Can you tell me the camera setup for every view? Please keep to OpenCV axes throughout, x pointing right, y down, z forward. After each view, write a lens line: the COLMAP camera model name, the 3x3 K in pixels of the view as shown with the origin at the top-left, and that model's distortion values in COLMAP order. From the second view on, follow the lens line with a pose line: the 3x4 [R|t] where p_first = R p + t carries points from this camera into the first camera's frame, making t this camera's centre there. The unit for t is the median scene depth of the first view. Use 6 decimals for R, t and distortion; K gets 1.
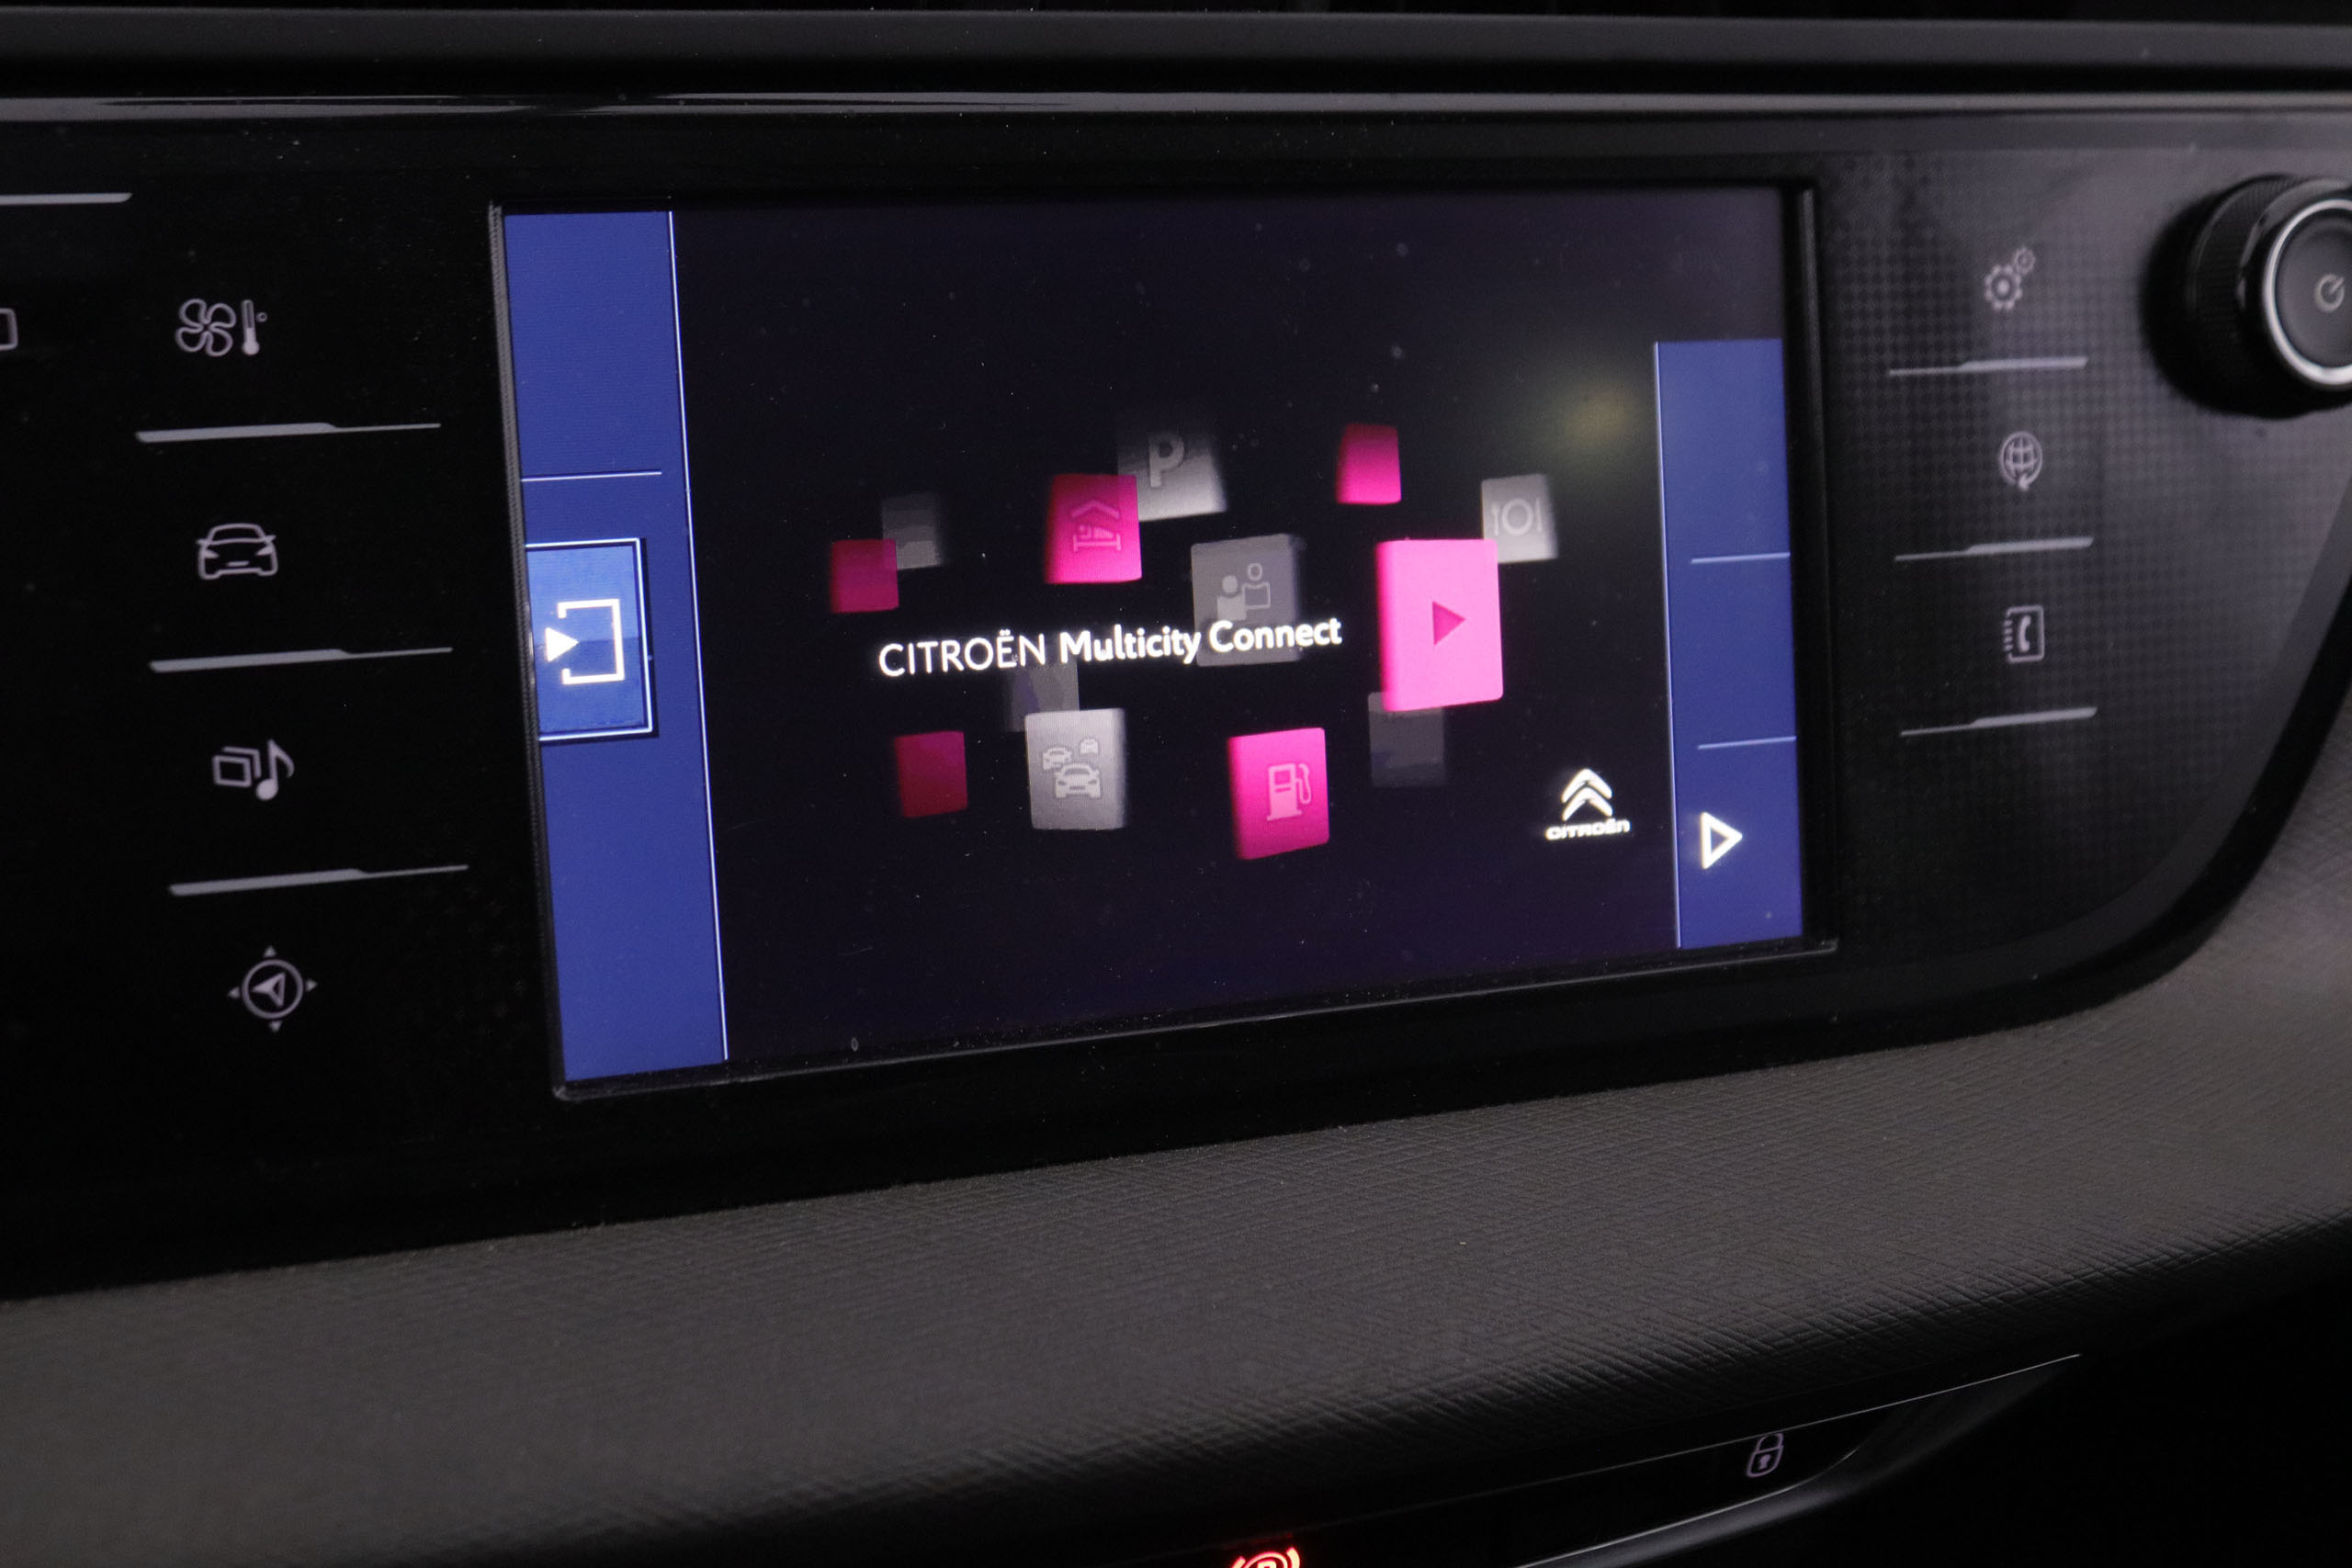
lens RADIAL K [[3085.5, 0, 1176.0], [0, 3085.5, 784.0], [0, 0, 1]] dist [-0.040010, 0.072908]
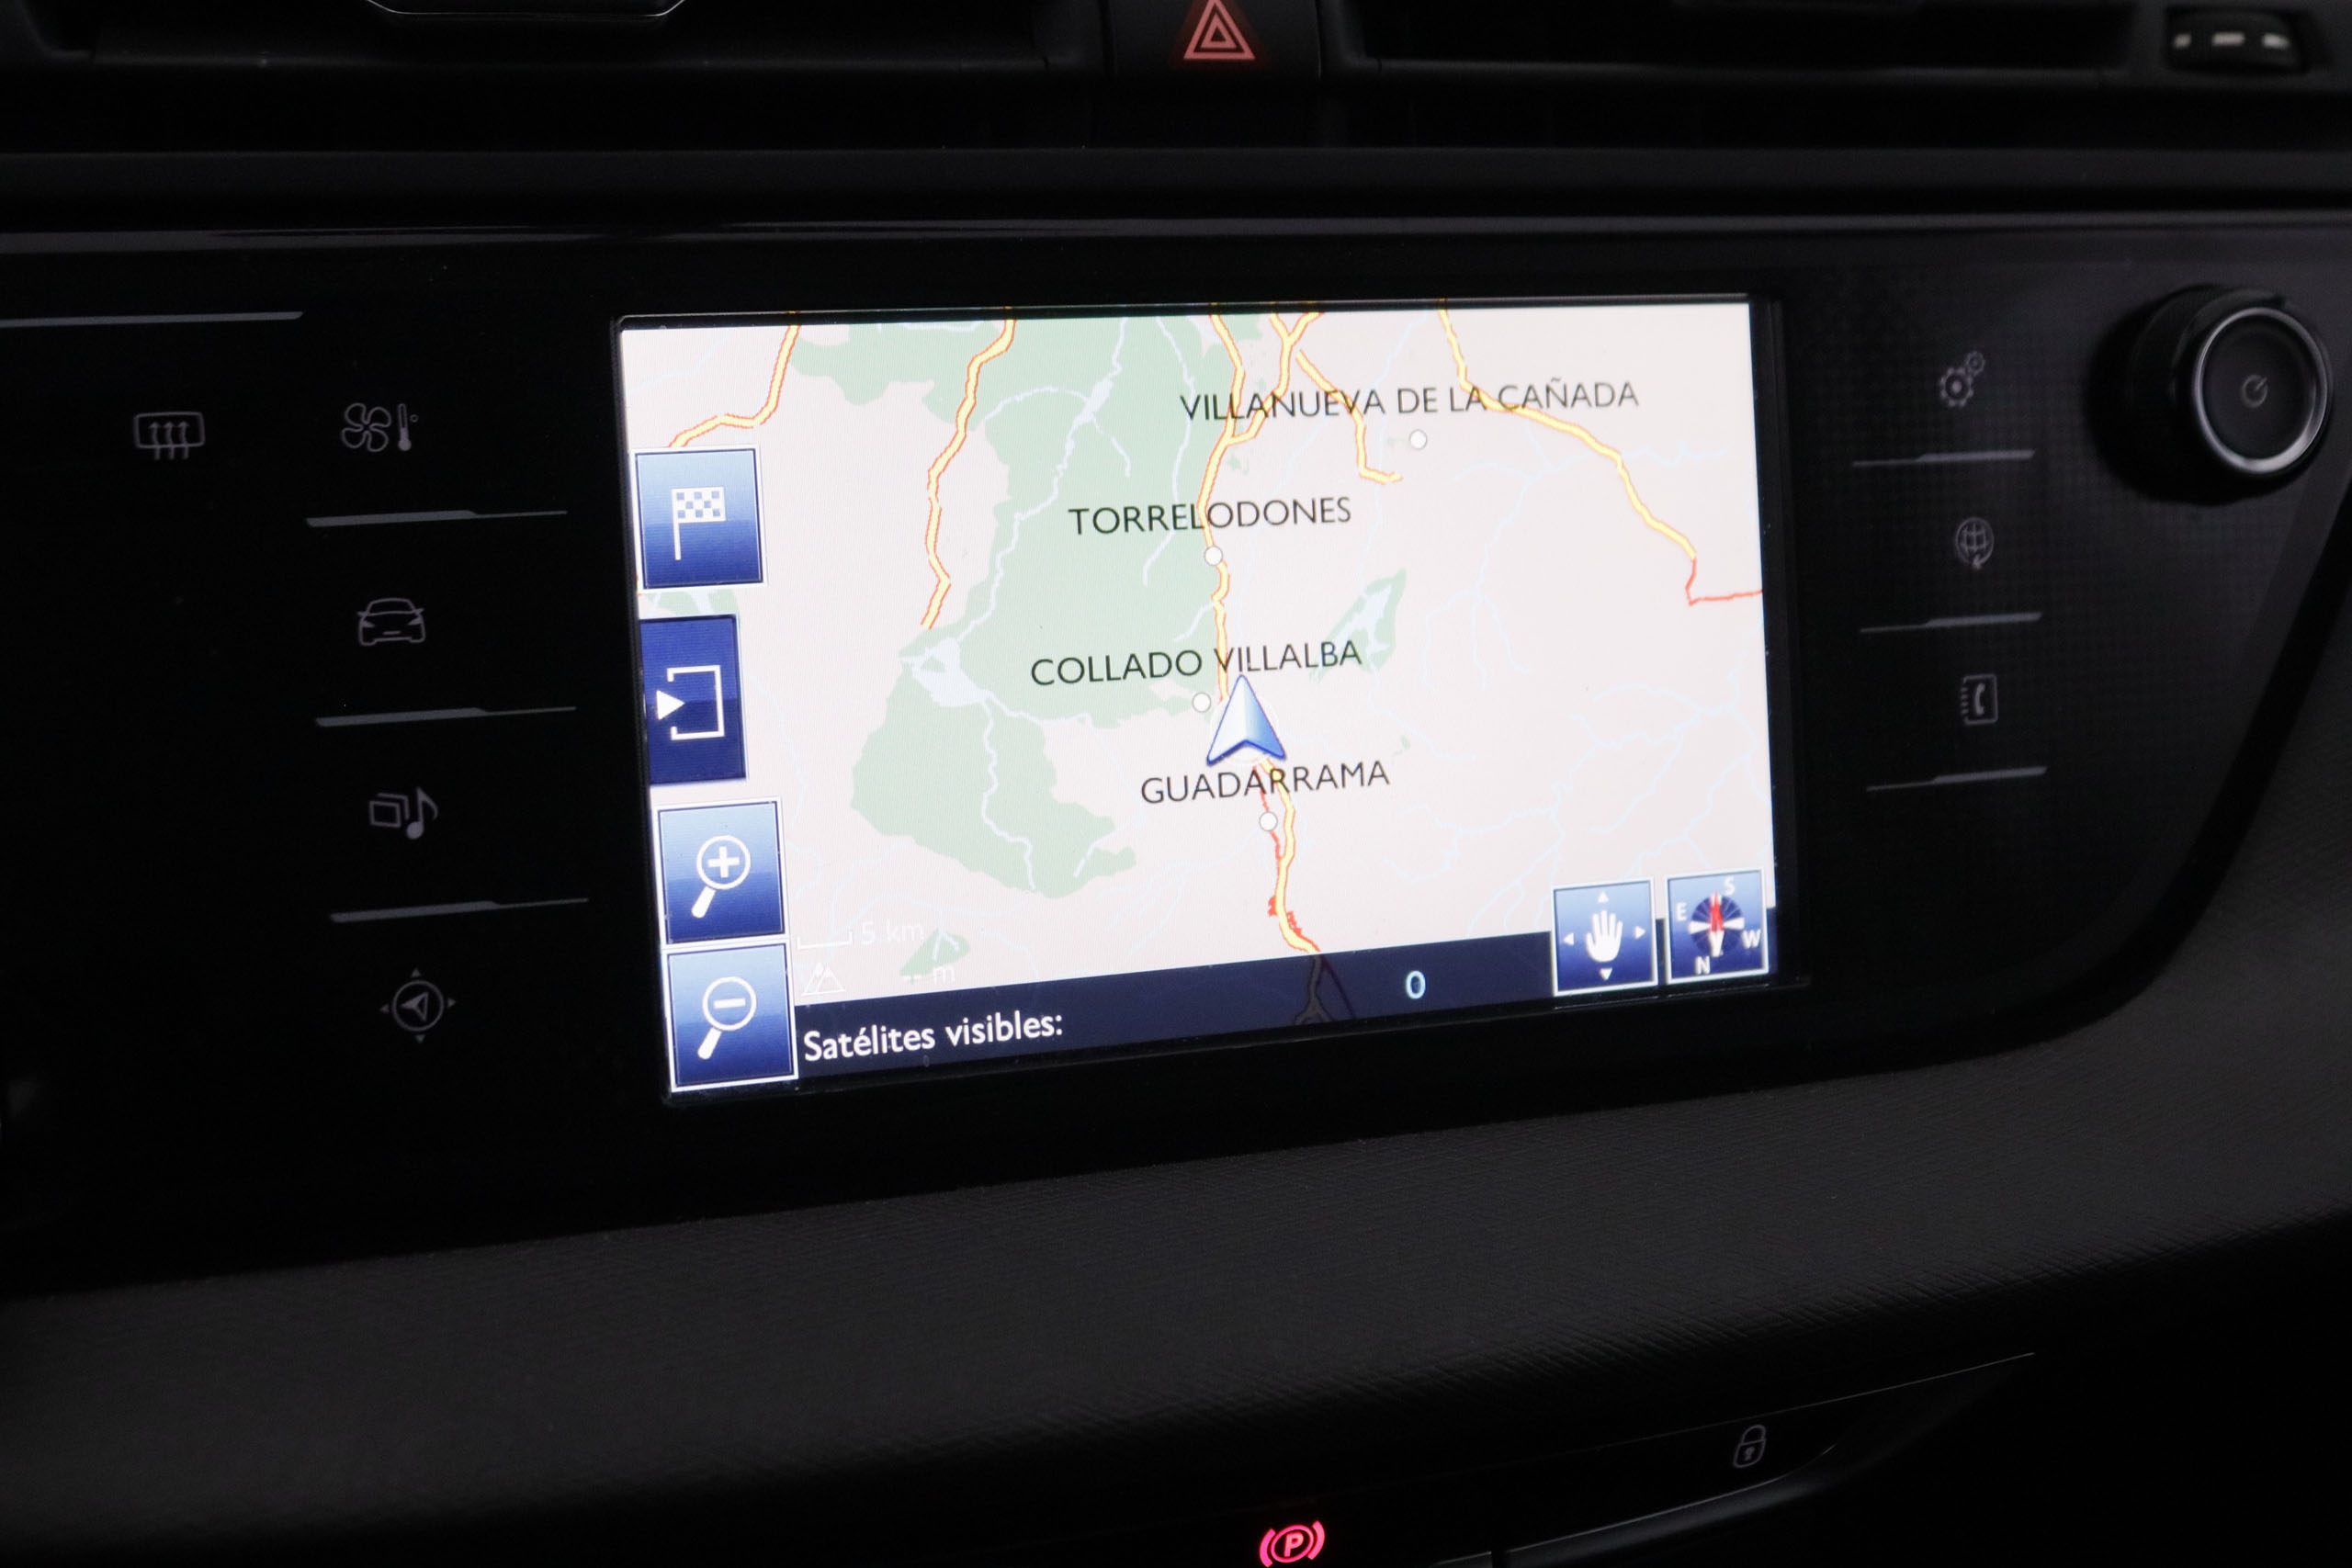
lens RADIAL K [[3206.9, 0, 1176.0], [0, 3206.9, 784.0], [0, 0, 1]] dist [-0.012921, -0.044802]
pose [[0.999923, -0.001212, -0.012329, 0.001499], [0.000773, 0.999368, -0.035533, 0.025000], [0.012364, 0.035521, 0.999292, -0.170949]]
